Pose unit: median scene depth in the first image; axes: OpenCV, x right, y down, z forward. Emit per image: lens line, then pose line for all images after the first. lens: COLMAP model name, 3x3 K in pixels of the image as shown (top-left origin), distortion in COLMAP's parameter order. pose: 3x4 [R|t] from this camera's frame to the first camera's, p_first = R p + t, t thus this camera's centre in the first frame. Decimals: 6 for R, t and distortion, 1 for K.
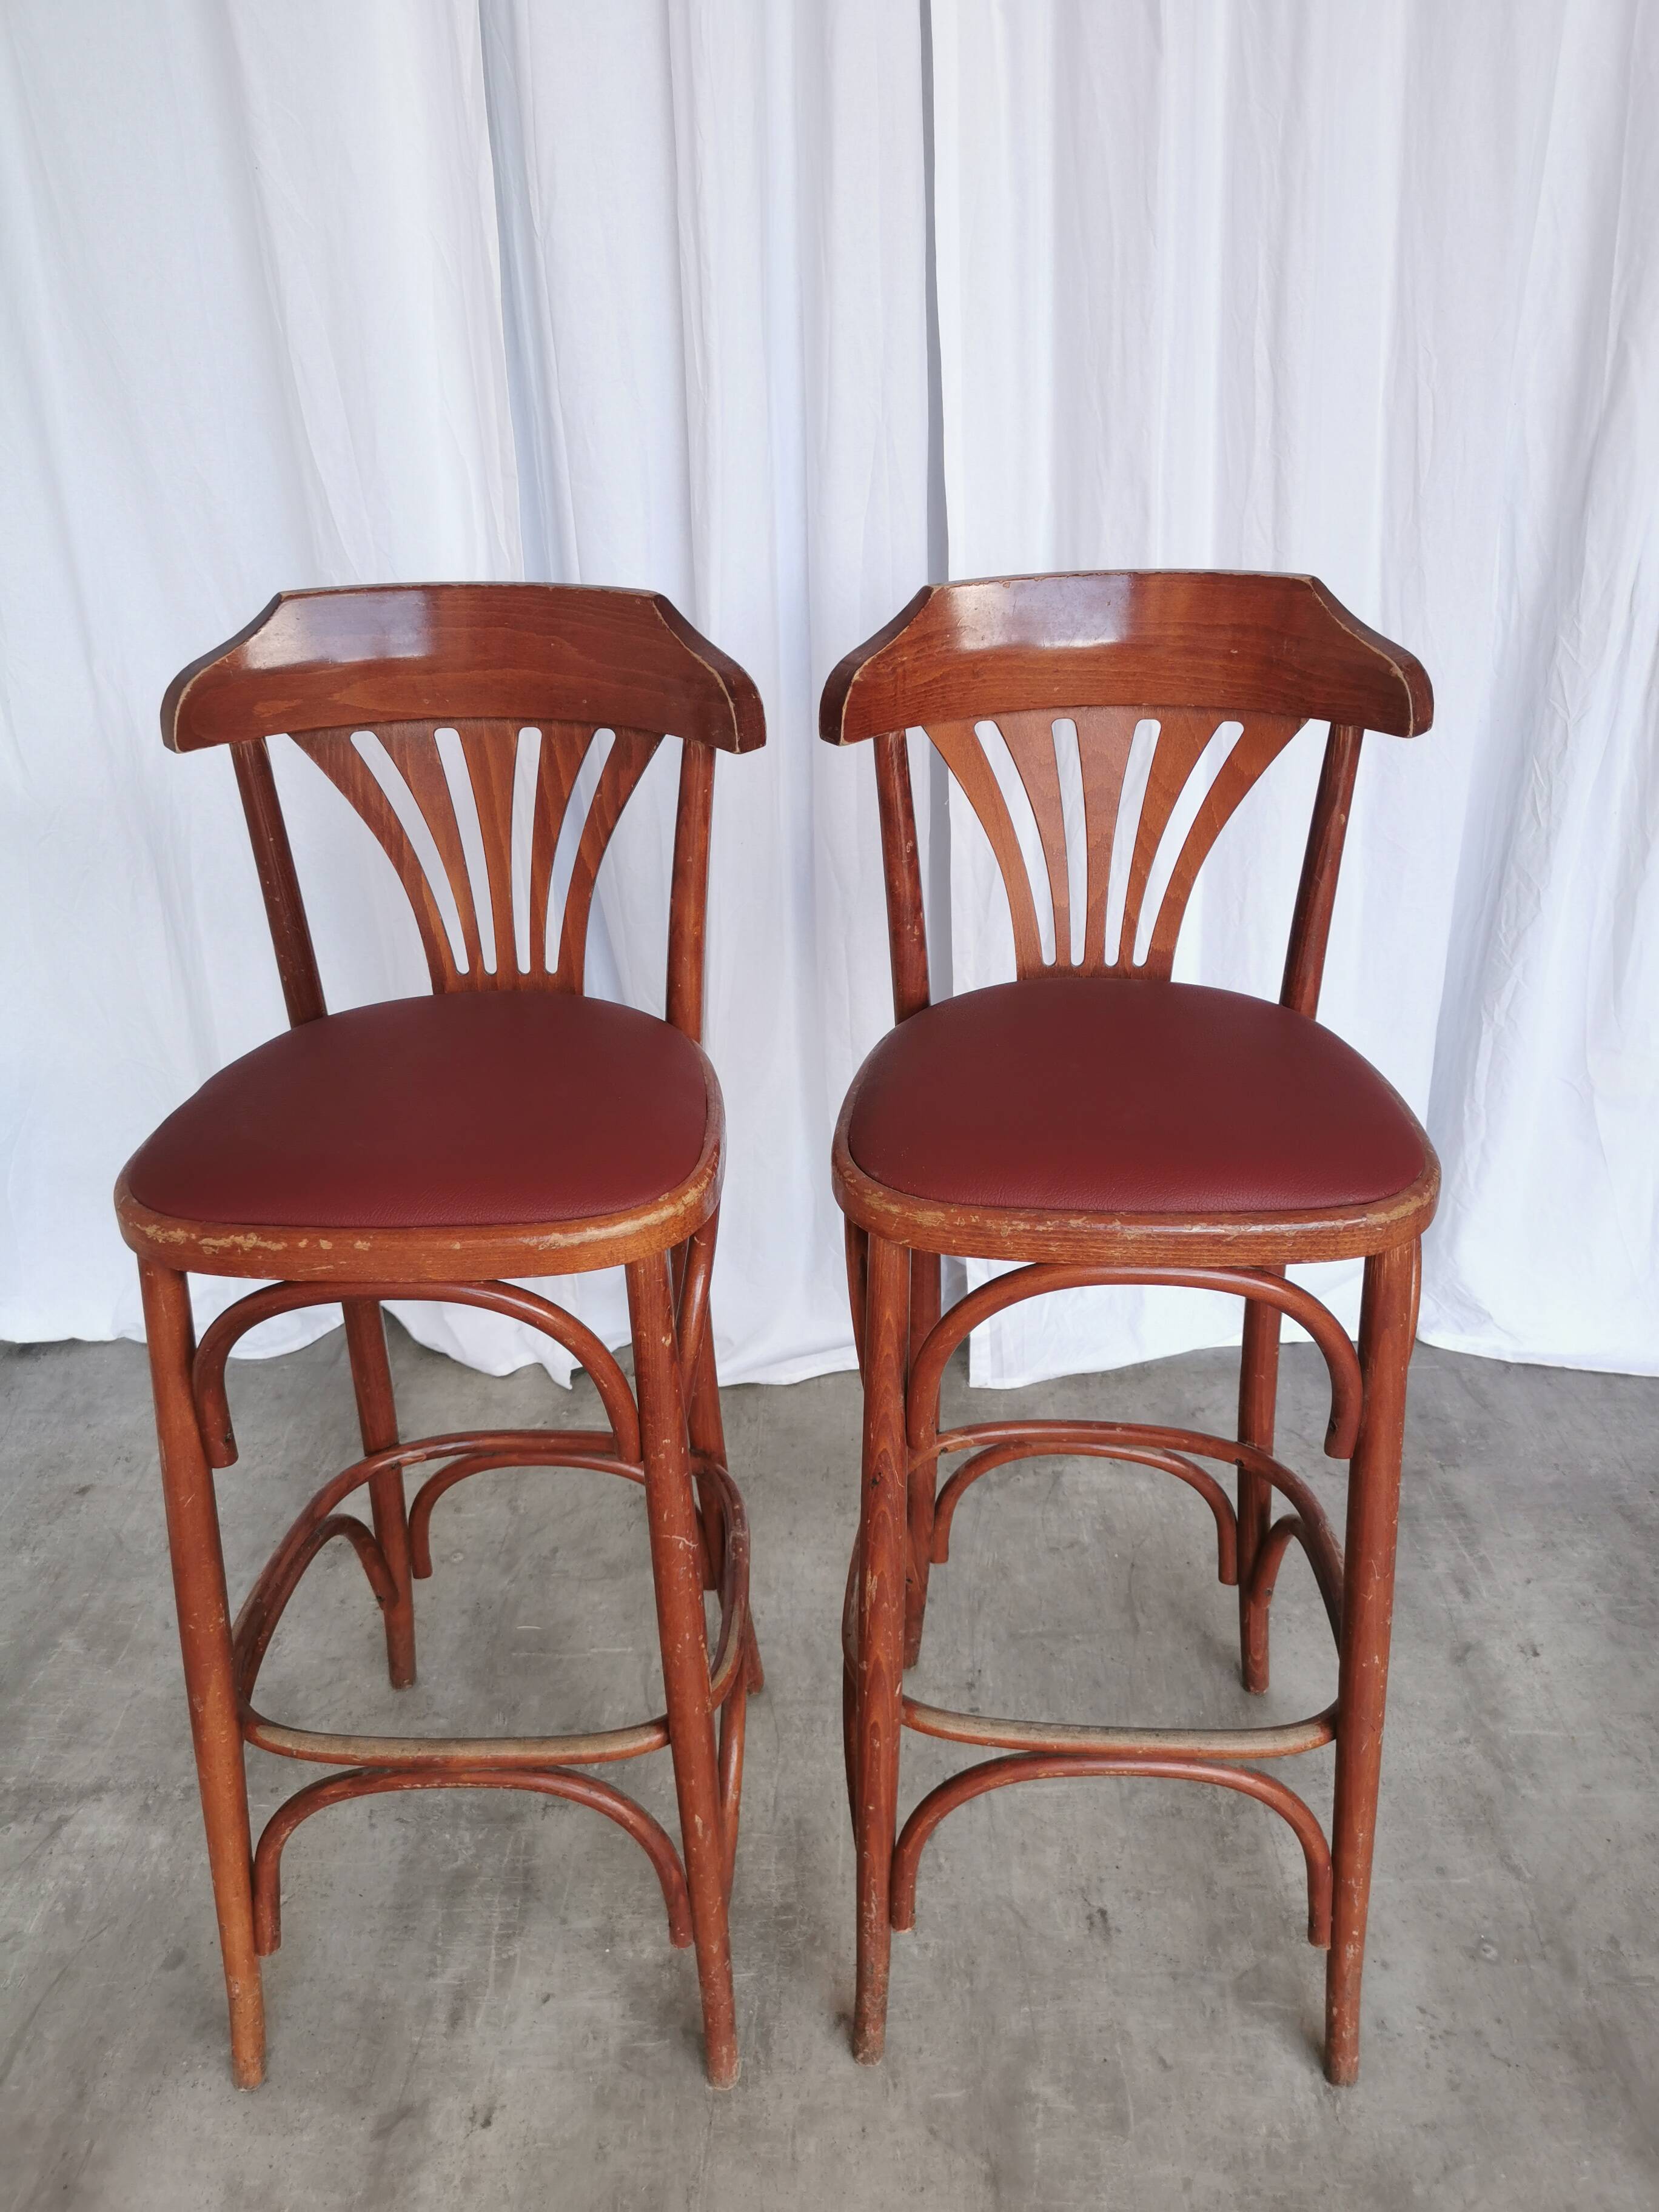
lens RADIAL K [[1723.8, 0, 828.9], [0, 1723.8, 1088.5], [0, 0, 1]] dist [0.043719, -0.057375]
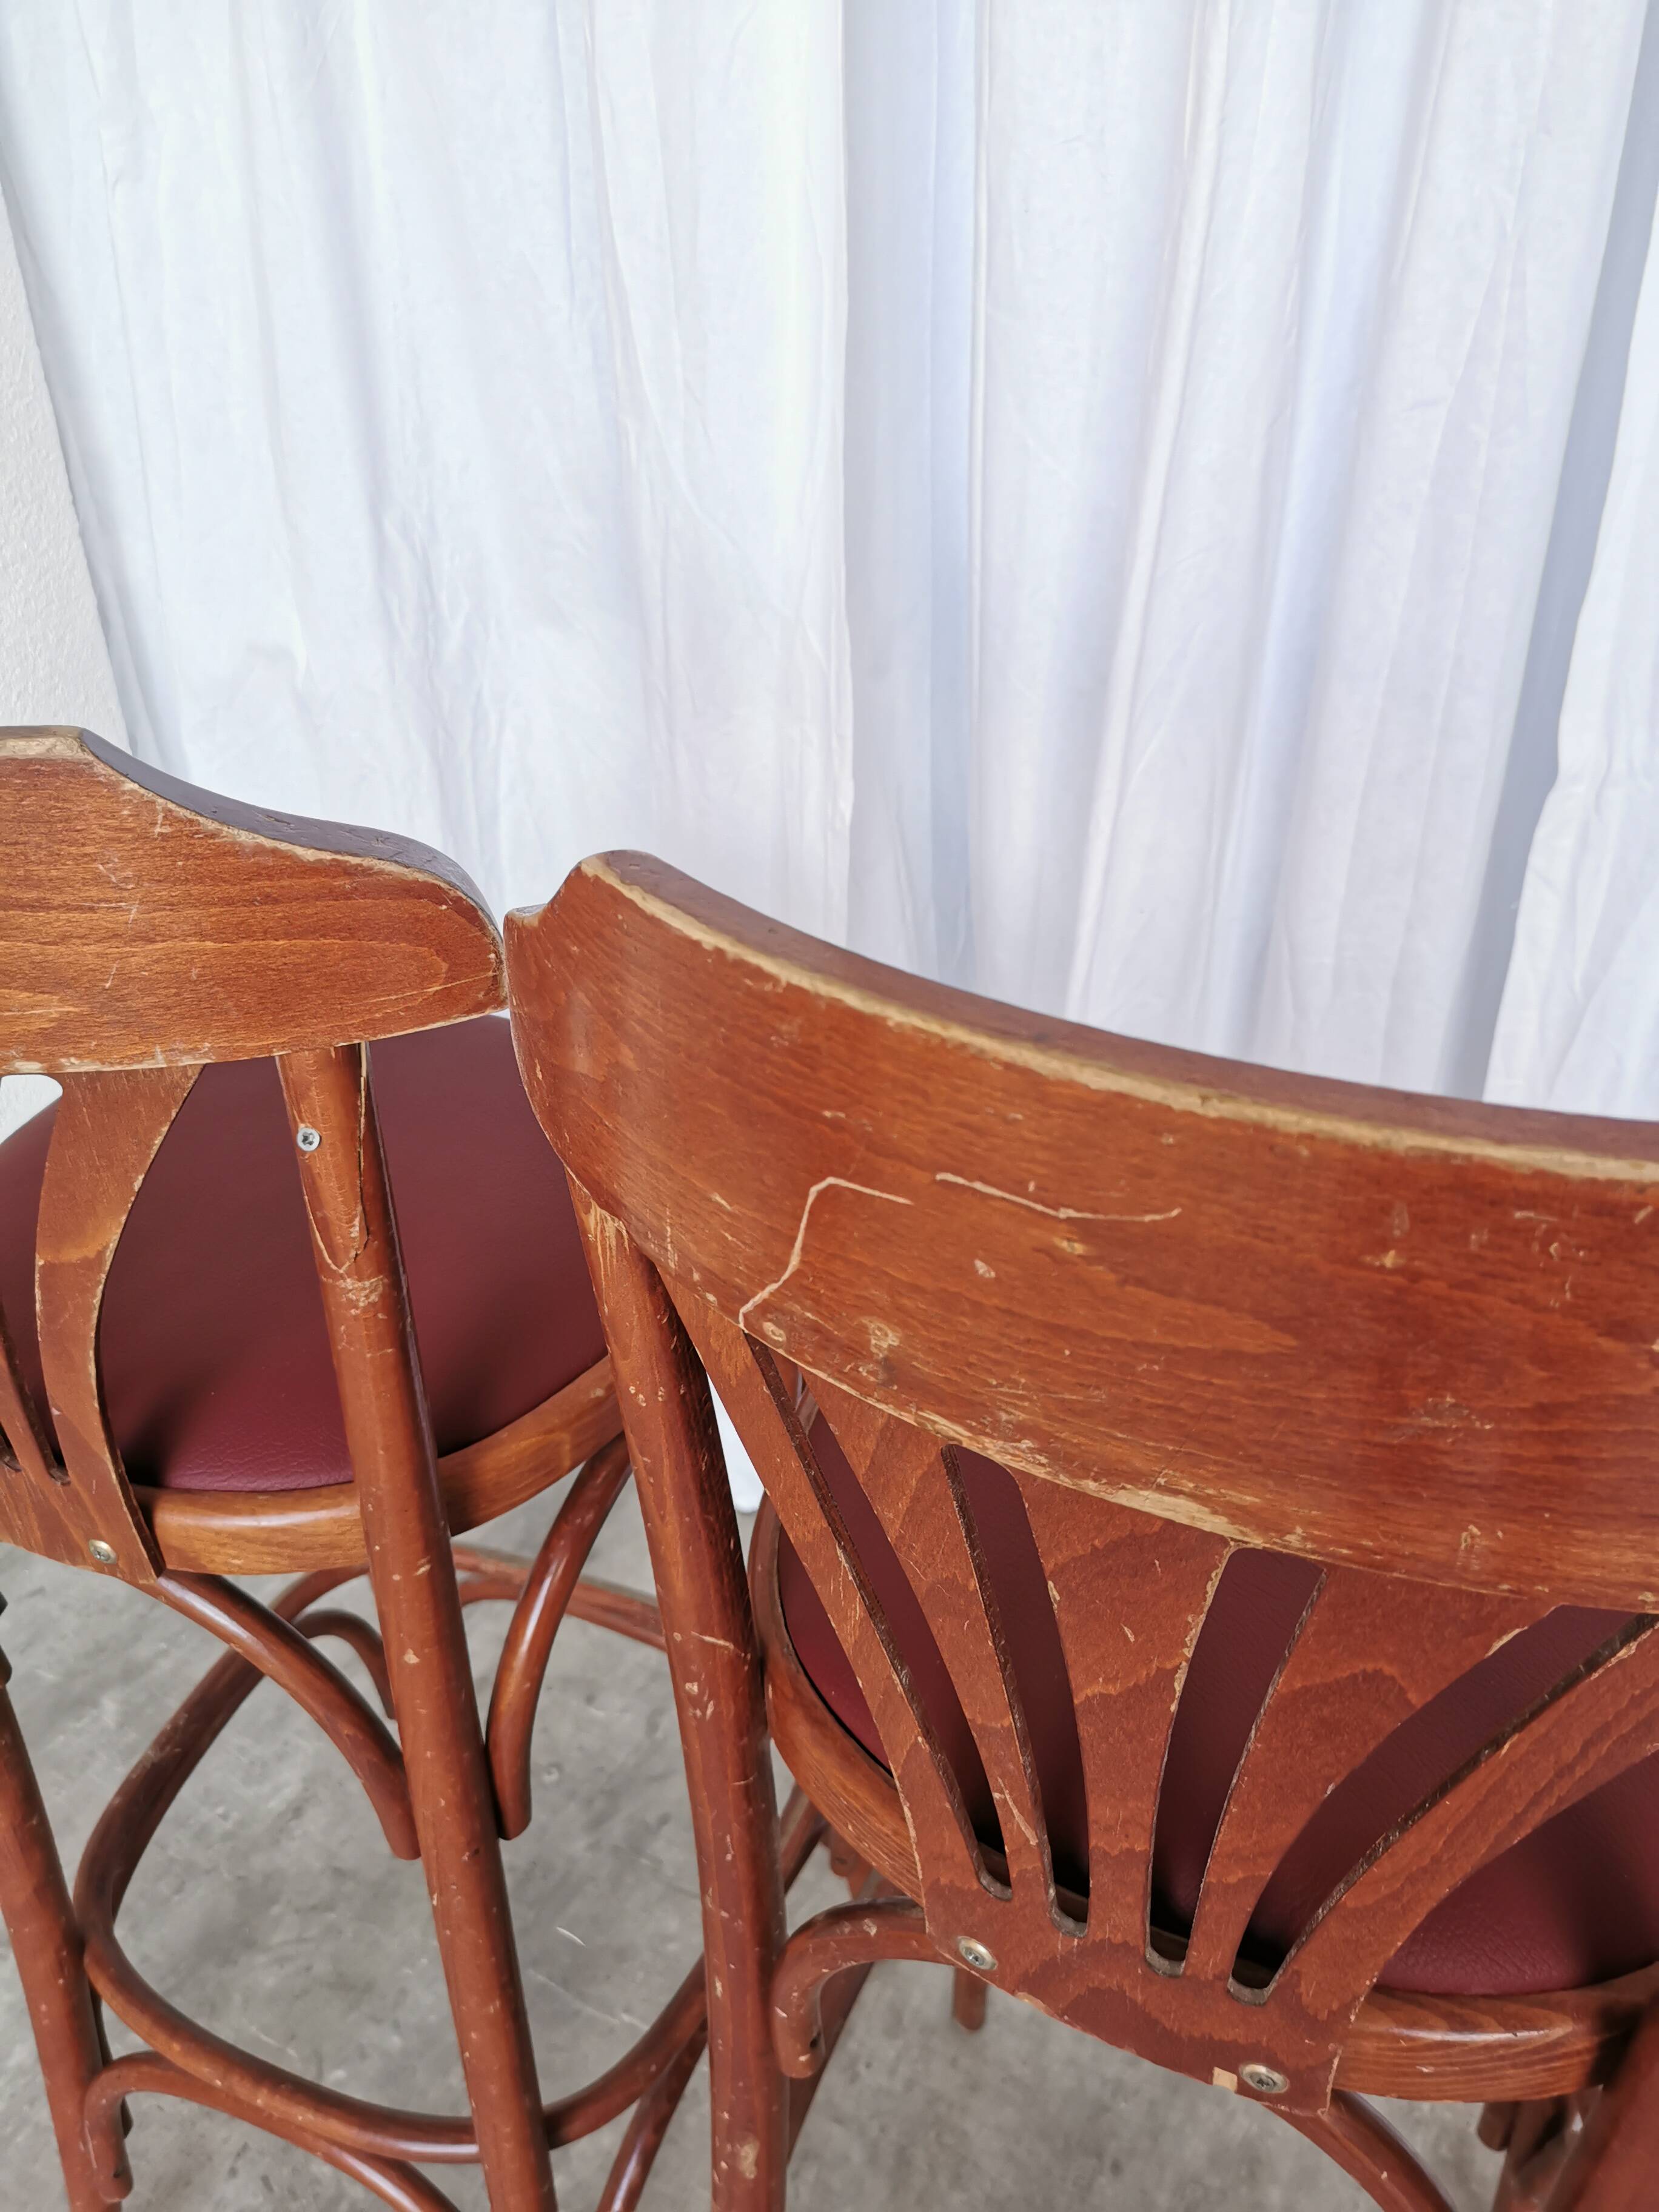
lens RADIAL K [[1723.8, 0, 830.7], [0, 1723.8, 1080.9], [0, 0, 1]] dist [0.043719, -0.057375]
pose [[0.885255, 0.246685, -0.394296, 0.146207], [-0.212461, 0.968618, 0.128993, -0.182676], [0.413743, -0.030419, 0.909885, 0.479411]]
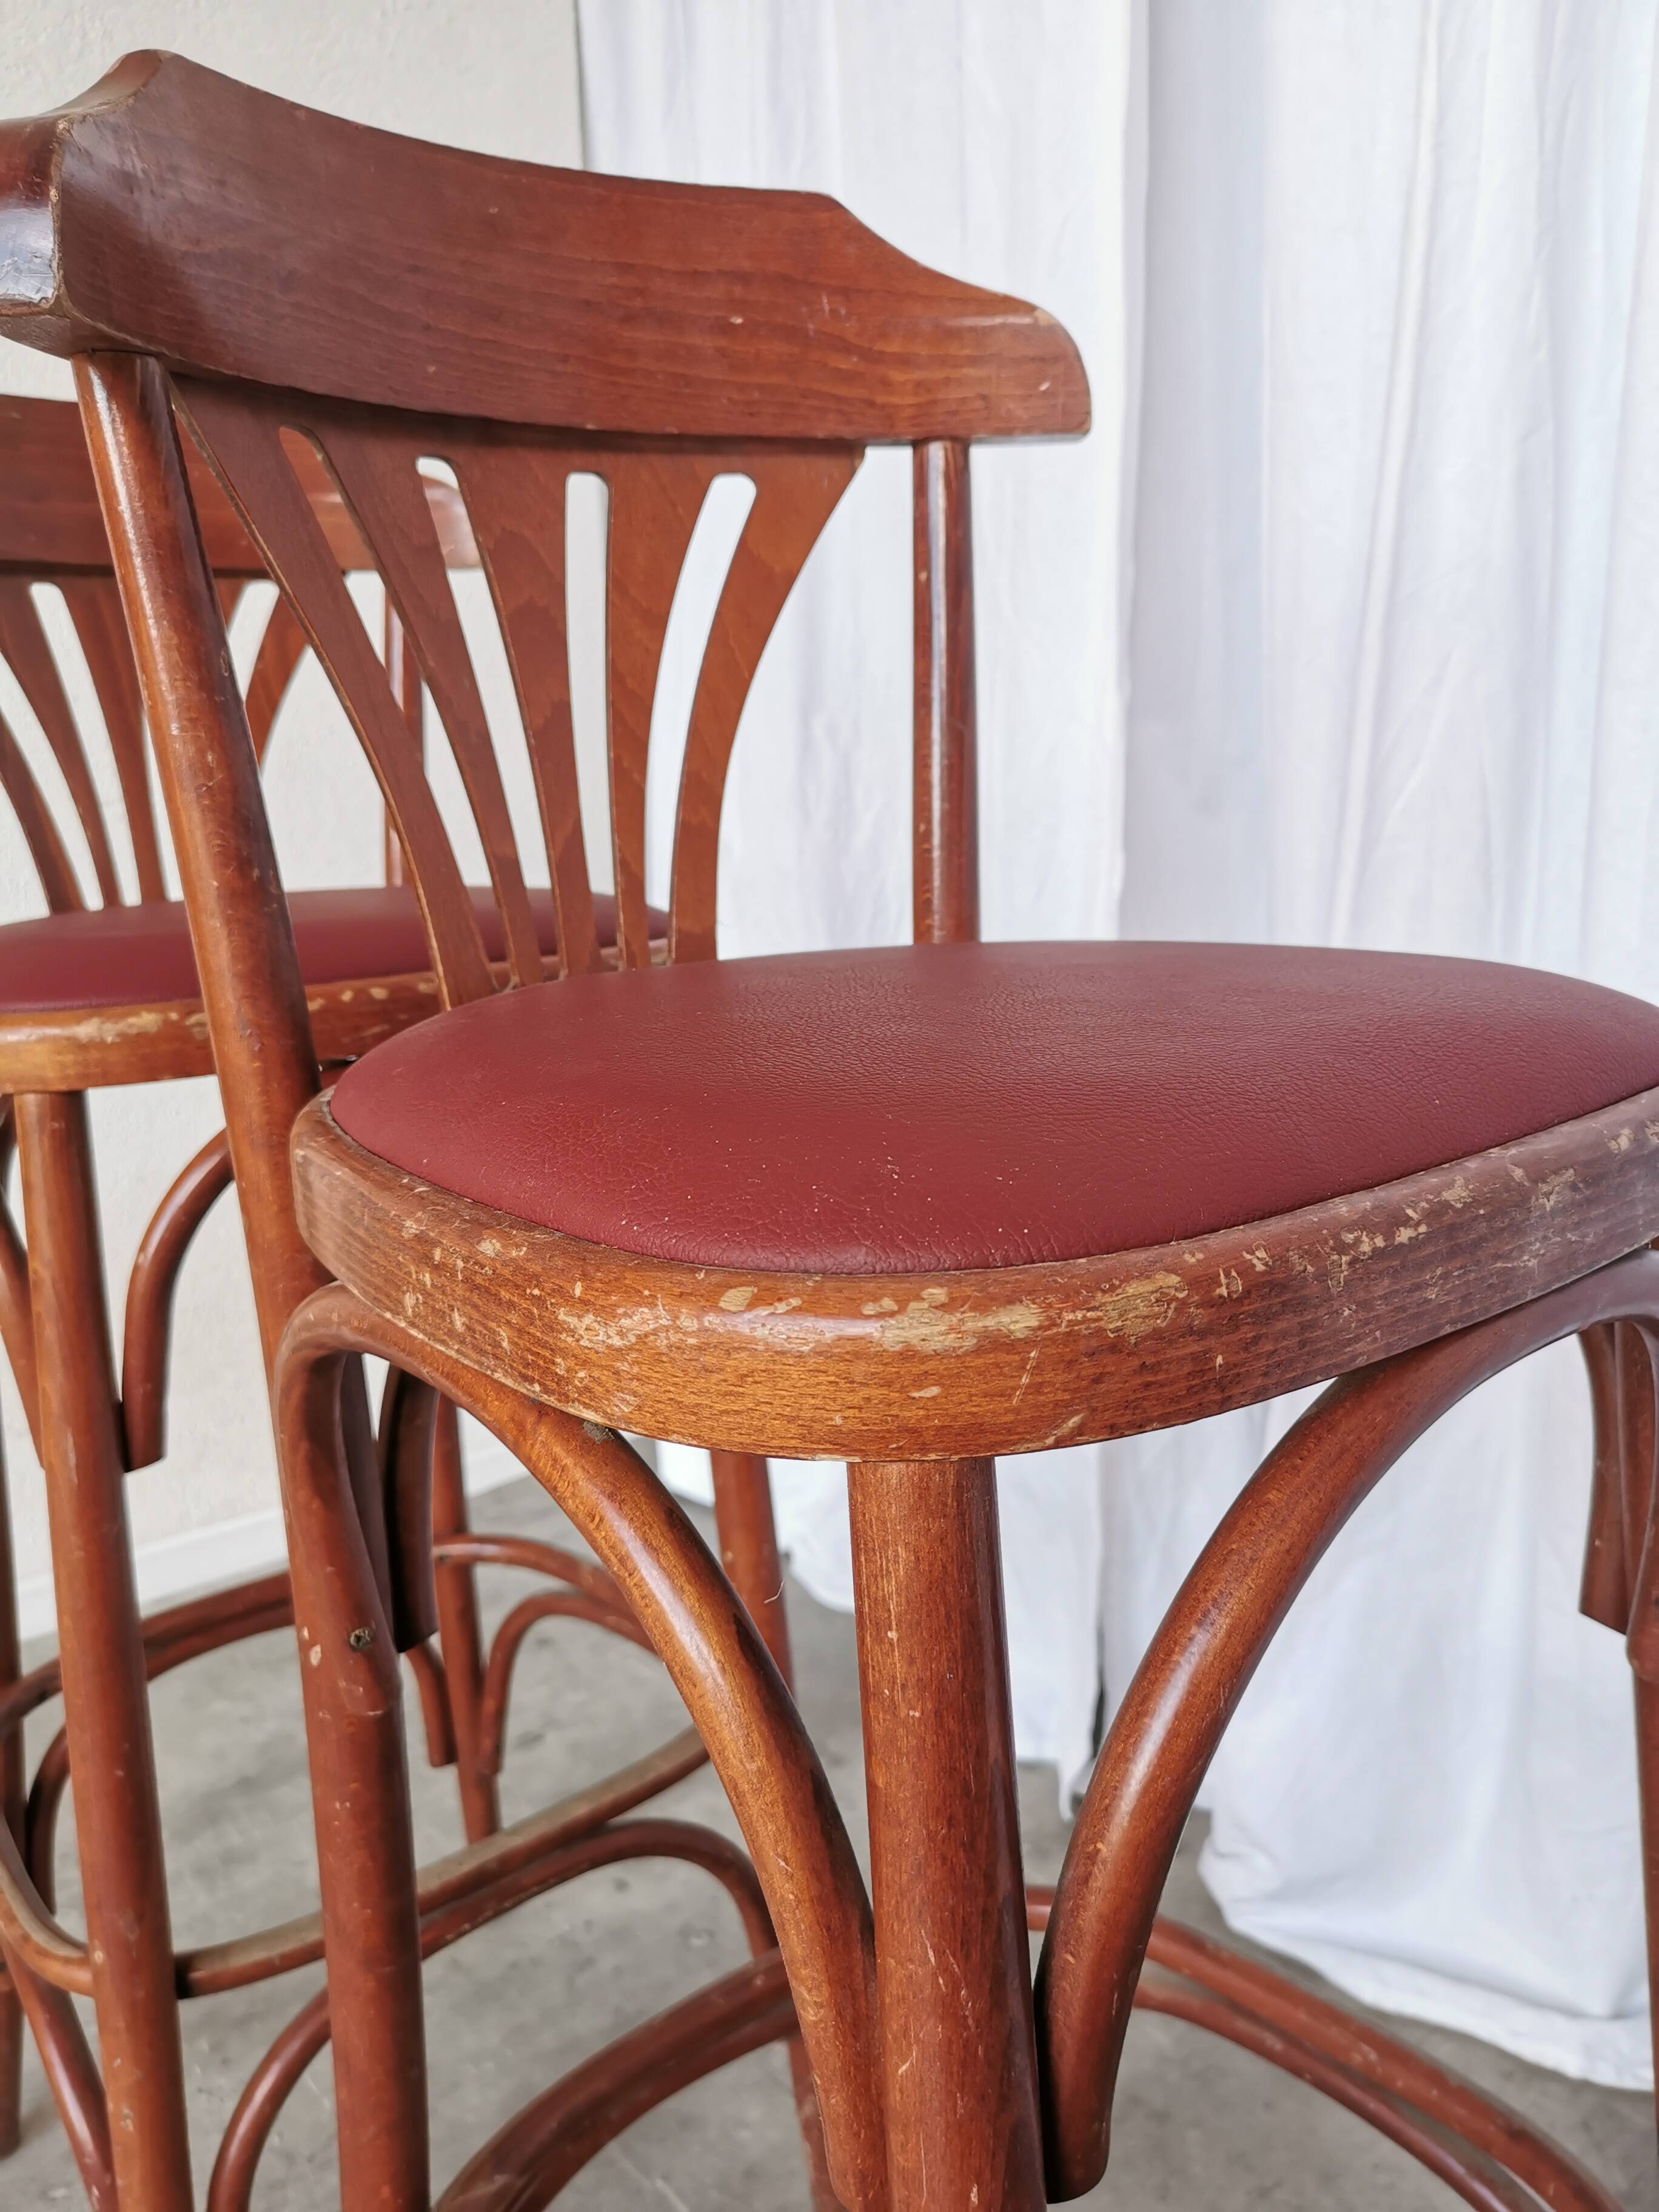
lens RADIAL K [[1723.8, 0, 832.1], [0, 1723.8, 1087.6], [0, 0, 1]] dist [0.043719, -0.057375]
pose [[0.617798, 0.147661, -0.772349, 0.362213], [-0.325749, 0.942026, -0.080464, -0.000449], [0.715691, 0.301302, 0.630082, 0.658942]]
